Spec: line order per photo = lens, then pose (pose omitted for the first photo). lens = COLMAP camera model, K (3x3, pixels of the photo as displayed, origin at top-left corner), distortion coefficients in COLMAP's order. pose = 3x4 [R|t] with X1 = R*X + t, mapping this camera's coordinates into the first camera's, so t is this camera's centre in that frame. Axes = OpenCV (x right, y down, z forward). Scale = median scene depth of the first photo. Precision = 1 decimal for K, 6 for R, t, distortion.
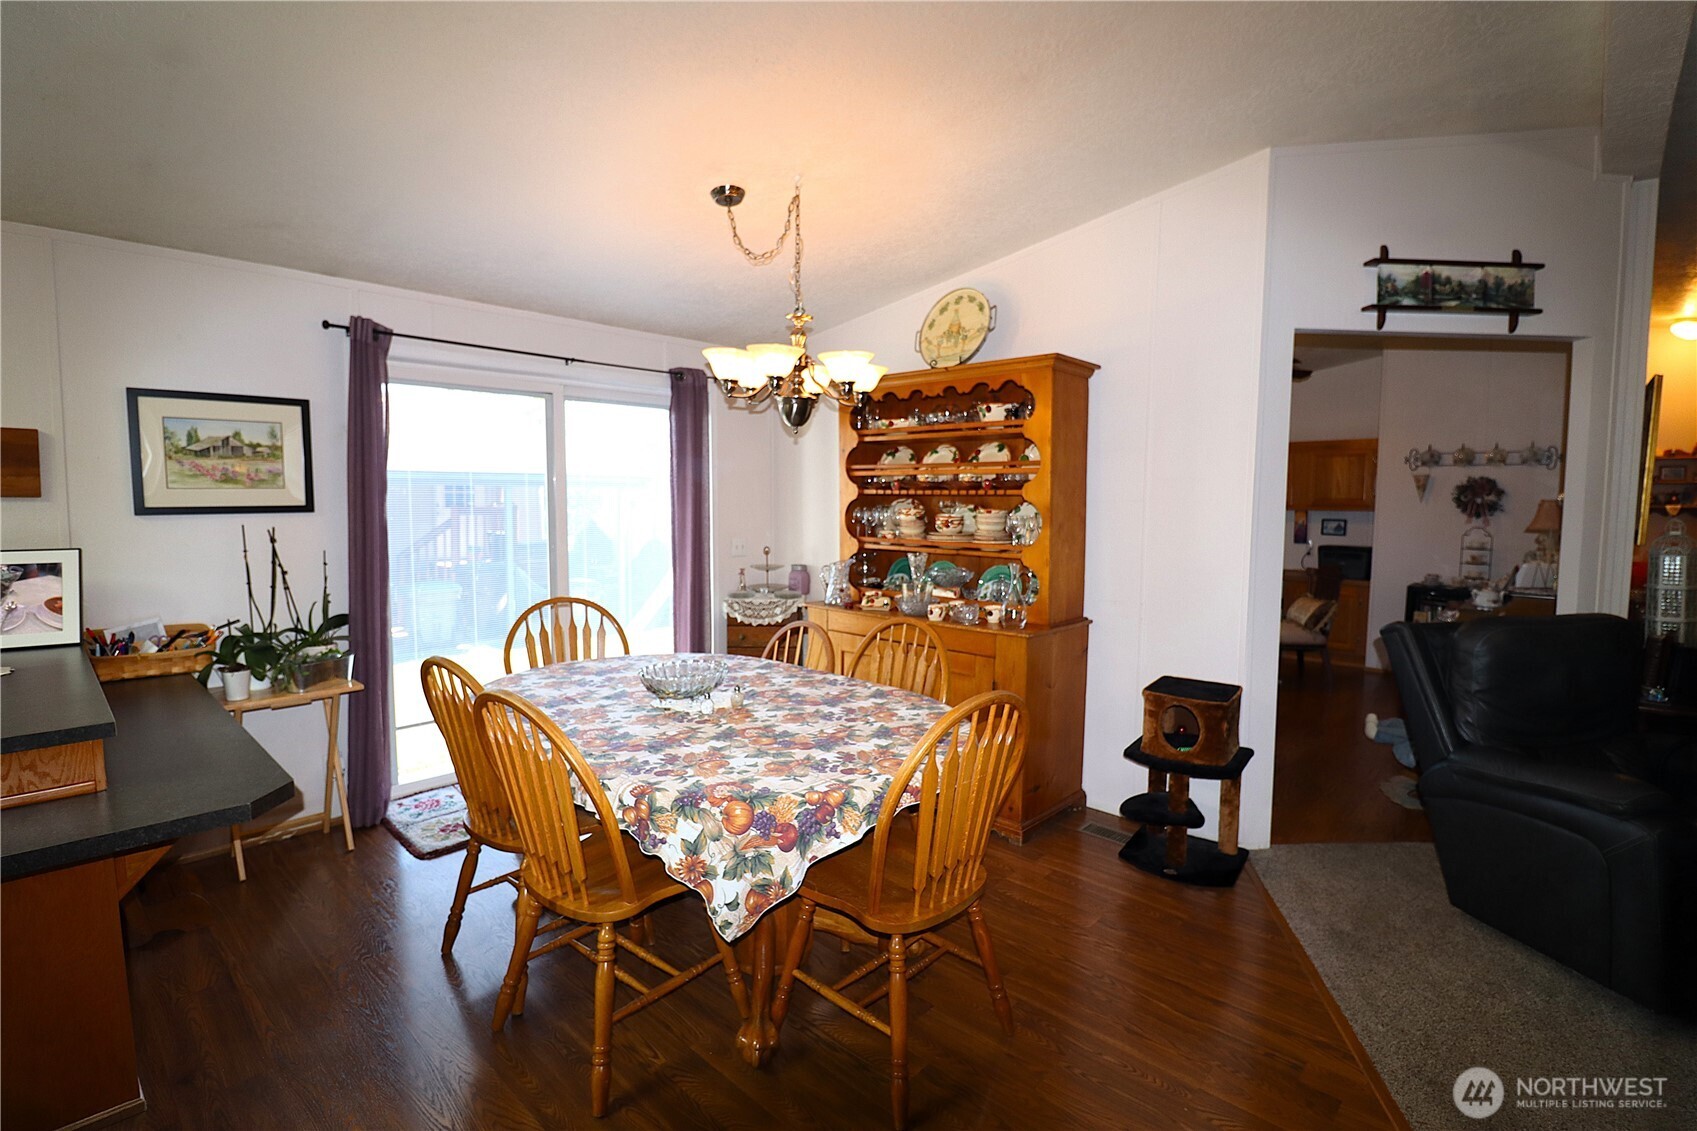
lens RADIAL K [[799.1, 0, 859.8], [0, 799.1, 561.8], [0, 0, 1]] dist [0.000960, -0.012798]
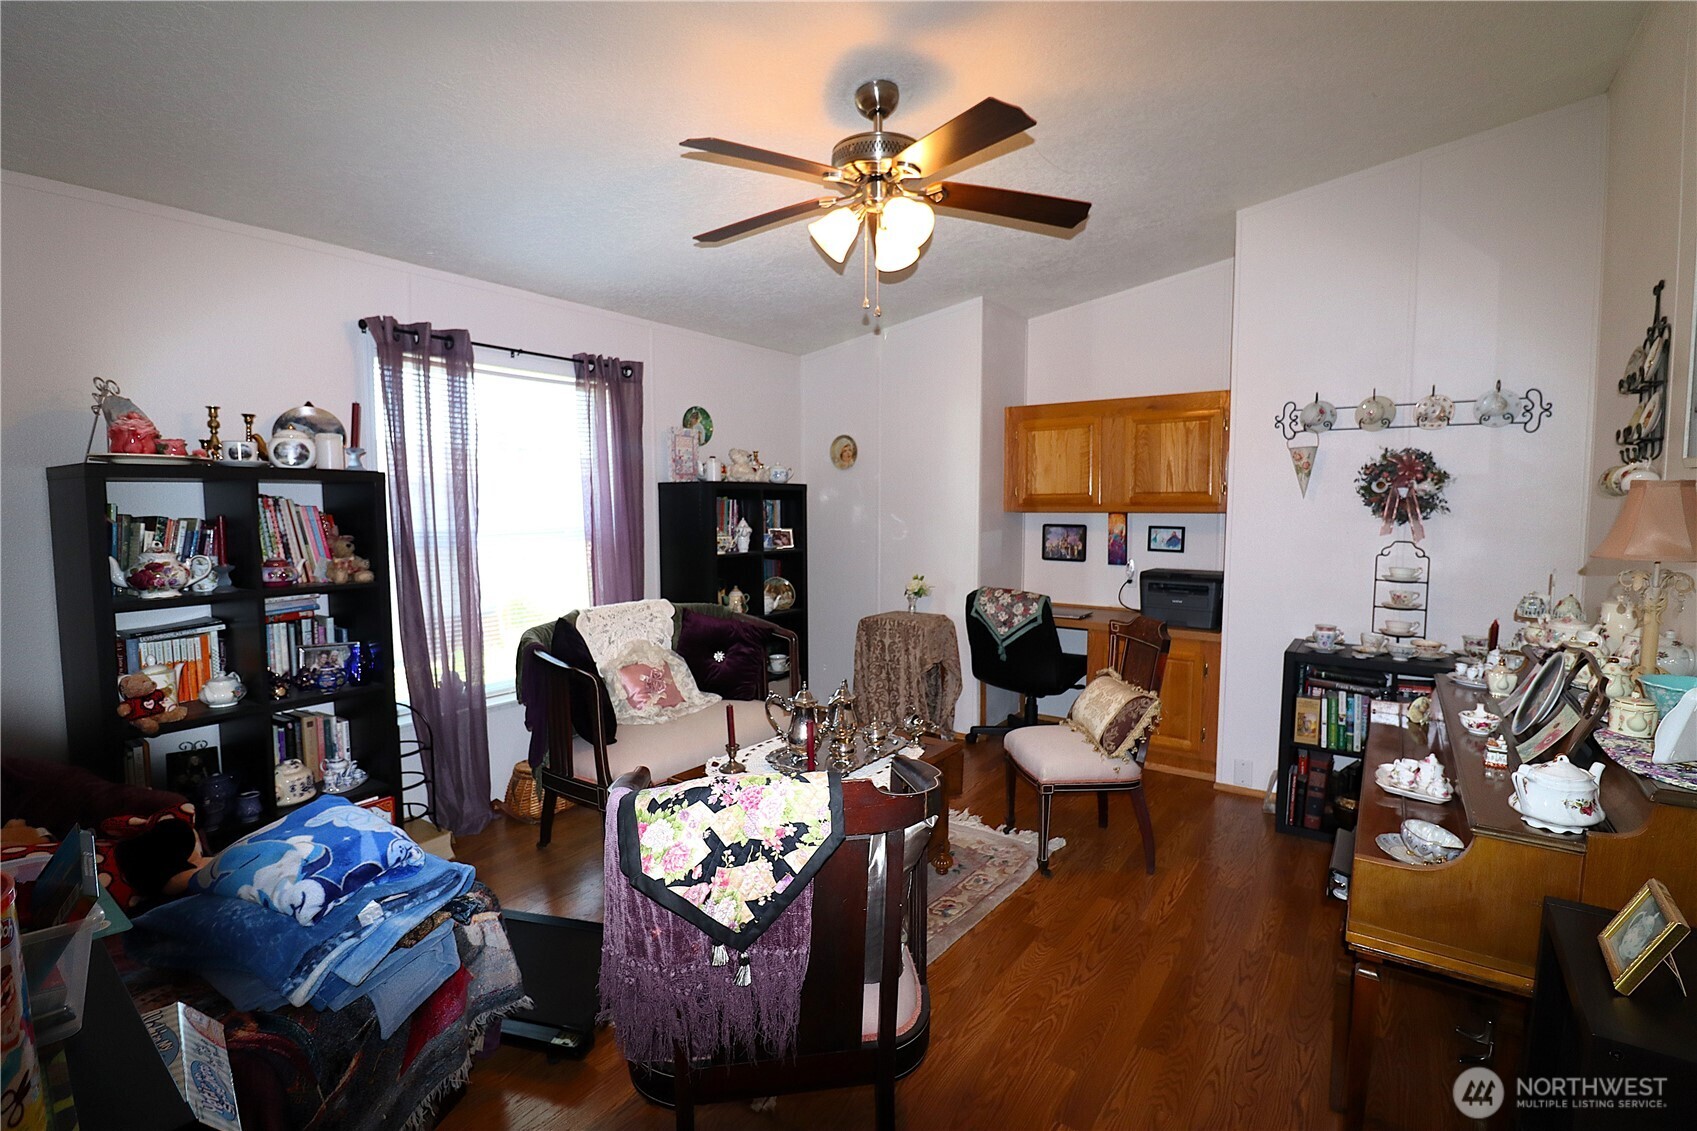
lens RADIAL K [[799.1, 0, 859.8], [0, 799.1, 561.8], [0, 0, 1]] dist [0.000960, -0.012798]
pose [[0.989949, -0.013349, 0.140796, 0.327005], [0.014438, 0.999873, -0.006719, -0.030379], [-0.140689, 0.008684, 0.990016, 0.505369]]
